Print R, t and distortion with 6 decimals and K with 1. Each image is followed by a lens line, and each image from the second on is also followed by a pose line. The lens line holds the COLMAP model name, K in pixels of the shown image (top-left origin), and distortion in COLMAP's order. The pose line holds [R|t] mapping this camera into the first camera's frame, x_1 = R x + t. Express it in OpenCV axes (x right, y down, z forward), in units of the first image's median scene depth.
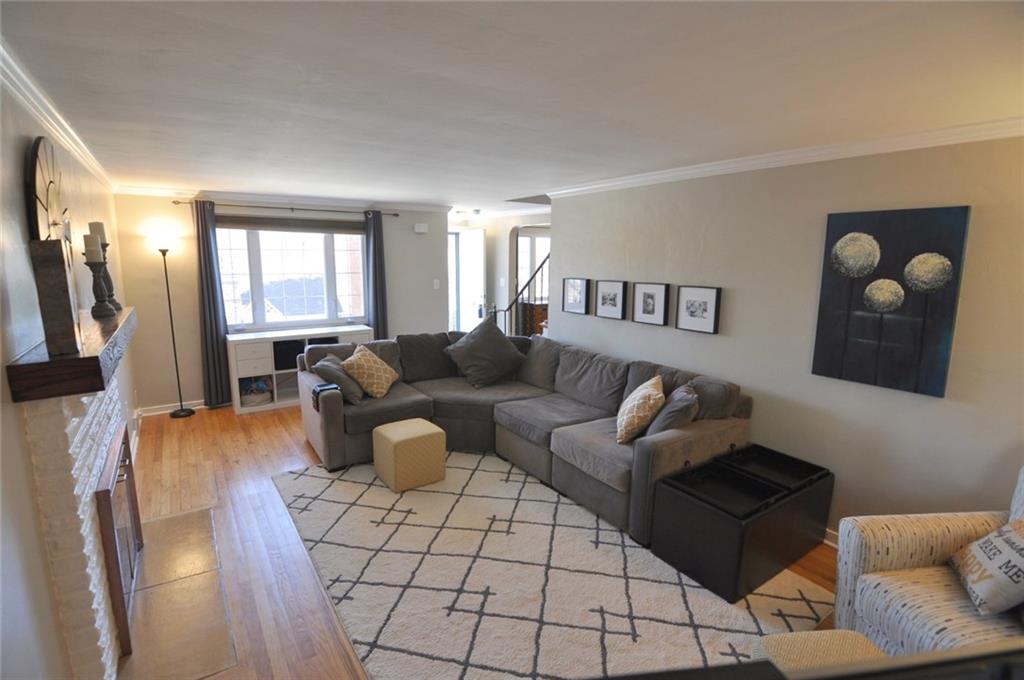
lens RADIAL K [[490.9, 0, 504.7], [0, 490.9, 341.5], [0, 0, 1]] dist [-0.015141, -0.001428]
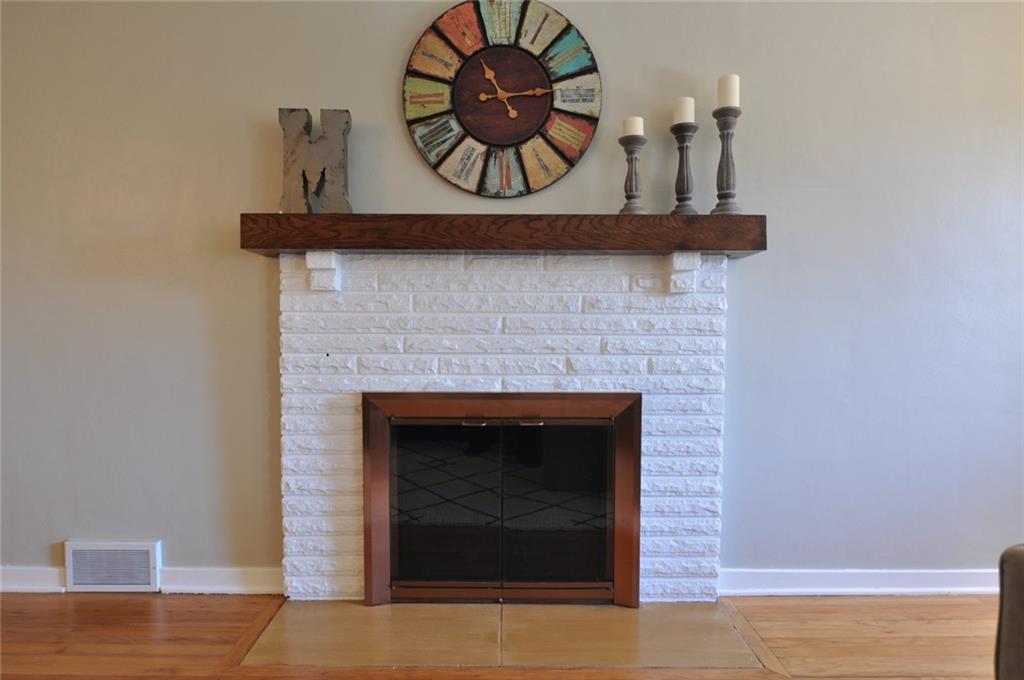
lens RADIAL K [[661.8, 0, 512.0], [0, 661.8, 340.0], [0, 0, 1]] dist [-0.001183, -0.001055]
pose [[-0.557338, 0.029243, -0.829771, 0.007158], [-0.154205, 0.978346, 0.138056, 0.004765], [0.815840, 0.204899, -0.540760, 0.989313]]
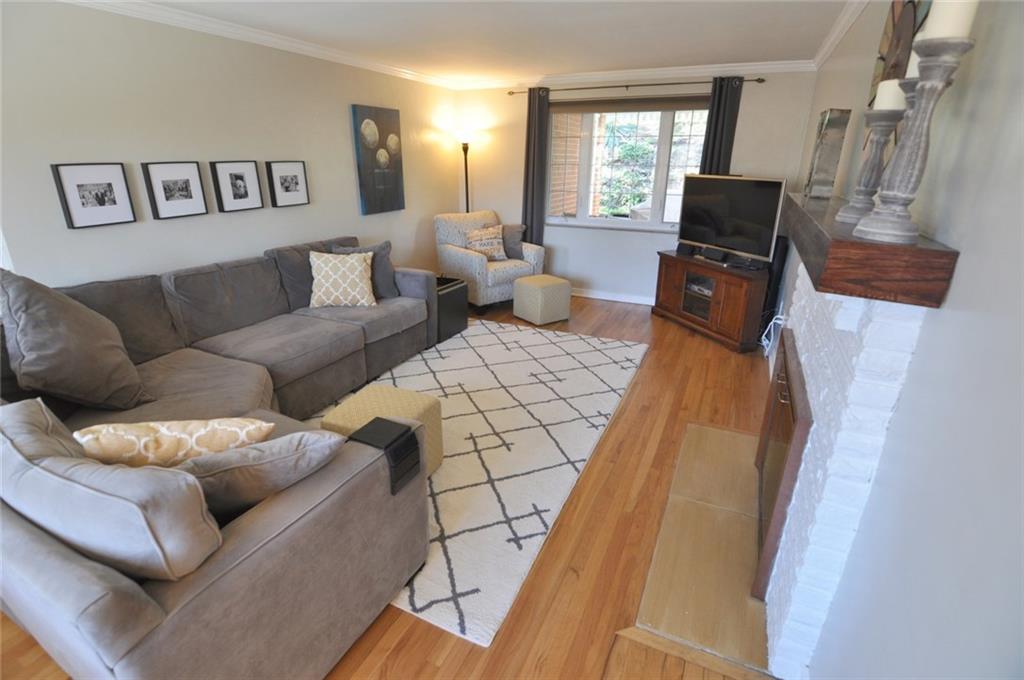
lens RADIAL K [[490.9, 0, 504.7], [0, 490.9, 341.5], [0, 0, 1]] dist [-0.015141, -0.001428]
pose [[-0.510647, -0.315459, 0.799828, -0.782504], [0.135466, 0.889121, 0.437164, -0.158512], [-0.849052, 0.331586, -0.411293, 1.131149]]
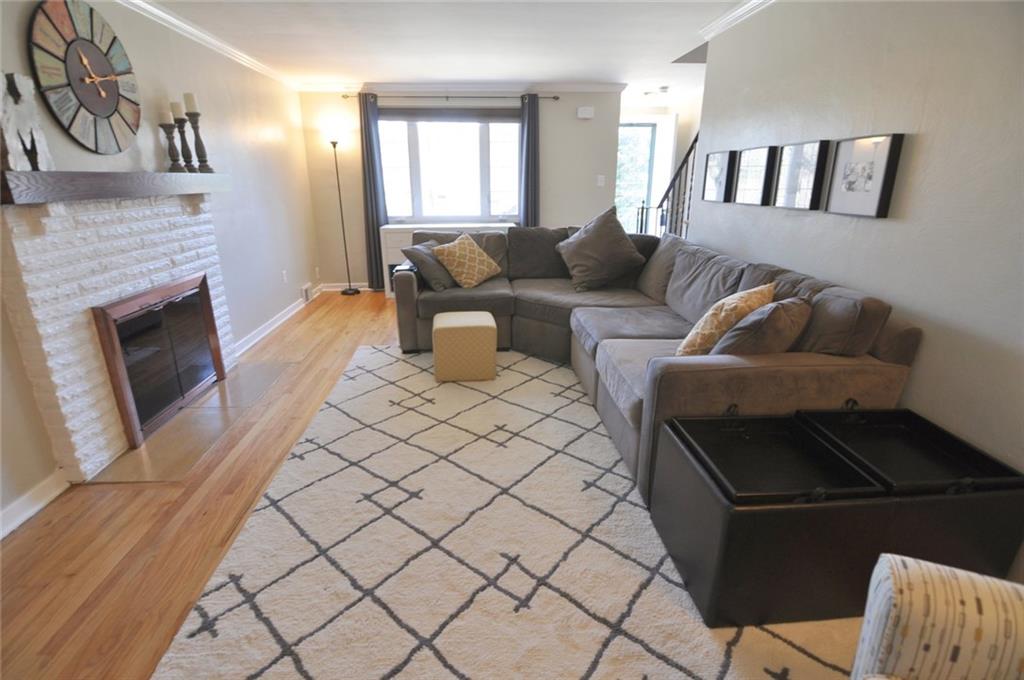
lens RADIAL K [[490.9, 0, 504.7], [0, 490.9, 341.5], [0, 0, 1]] dist [-0.015141, -0.001428]
pose [[0.864398, 0.146472, -0.481001, 0.327613], [-0.075399, 0.983572, 0.164013, 0.065077], [0.497123, -0.105506, 0.861242, 0.249769]]
